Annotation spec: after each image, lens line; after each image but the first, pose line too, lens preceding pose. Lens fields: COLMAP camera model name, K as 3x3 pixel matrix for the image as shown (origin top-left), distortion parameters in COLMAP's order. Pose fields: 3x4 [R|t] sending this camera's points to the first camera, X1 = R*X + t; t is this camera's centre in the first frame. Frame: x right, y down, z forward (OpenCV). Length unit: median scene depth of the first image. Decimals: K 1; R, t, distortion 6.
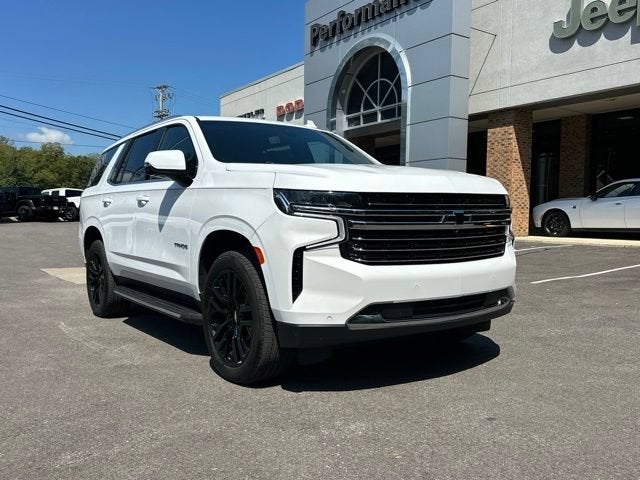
lens RADIAL K [[557.2, 0, 313.6], [0, 557.2, 240.0], [0, 0, 1]] dist [0.109566, -0.190691]
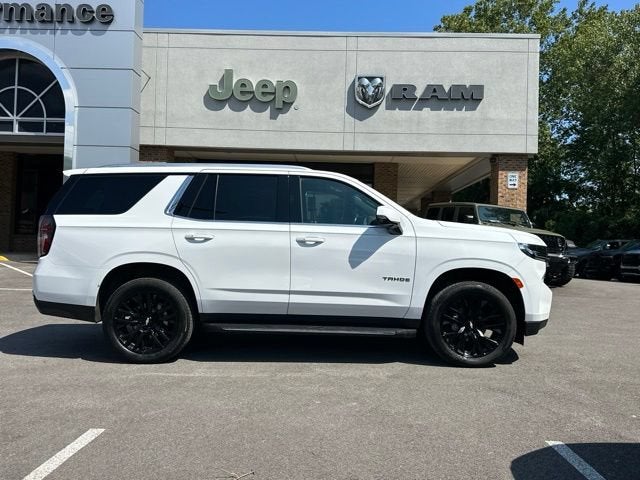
lens RADIAL K [[557.2, 0, 315.5], [0, 557.2, 237.9], [0, 0, 1]] dist [0.109566, -0.190691]
pose [[0.586877, 0.019846, 0.809433, -1.431396], [0.008812, 0.999484, -0.030895, -0.048782], [-0.809628, 0.025264, 0.586399, 0.378106]]
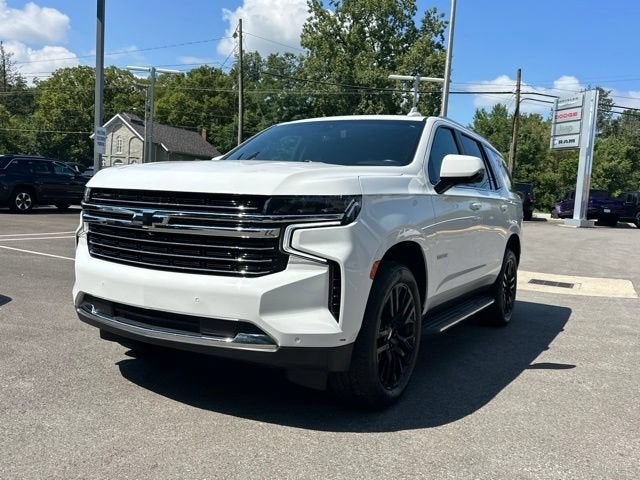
lens RADIAL K [[557.2, 0, 314.2], [0, 557.2, 234.4], [0, 0, 1]] dist [0.109566, -0.190691]
pose [[0.418518, 0.076603, -0.904972, 0.949813], [-0.094628, 0.994691, 0.040436, -0.060756], [0.903265, 0.068713, 0.423545, 0.706646]]
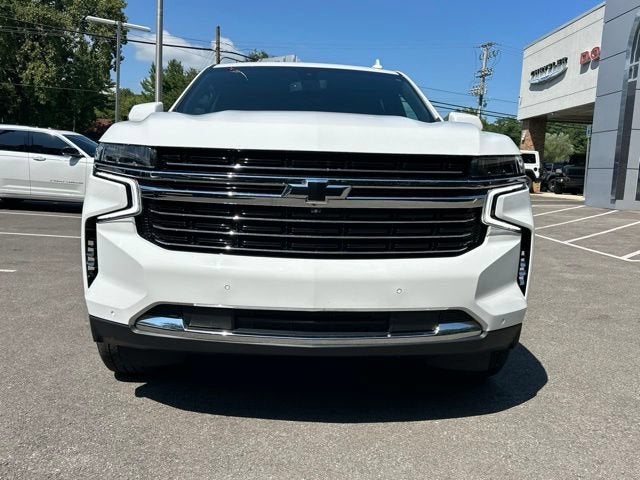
lens RADIAL K [[557.2, 0, 313.7], [0, 557.2, 241.2], [0, 0, 1]] dist [0.109566, -0.190691]
pose [[0.839167, 0.094054, -0.535680, 0.492826], [-0.058684, 0.994842, 0.082742, -0.027884], [0.540699, -0.037999, 0.840358, 0.377118]]
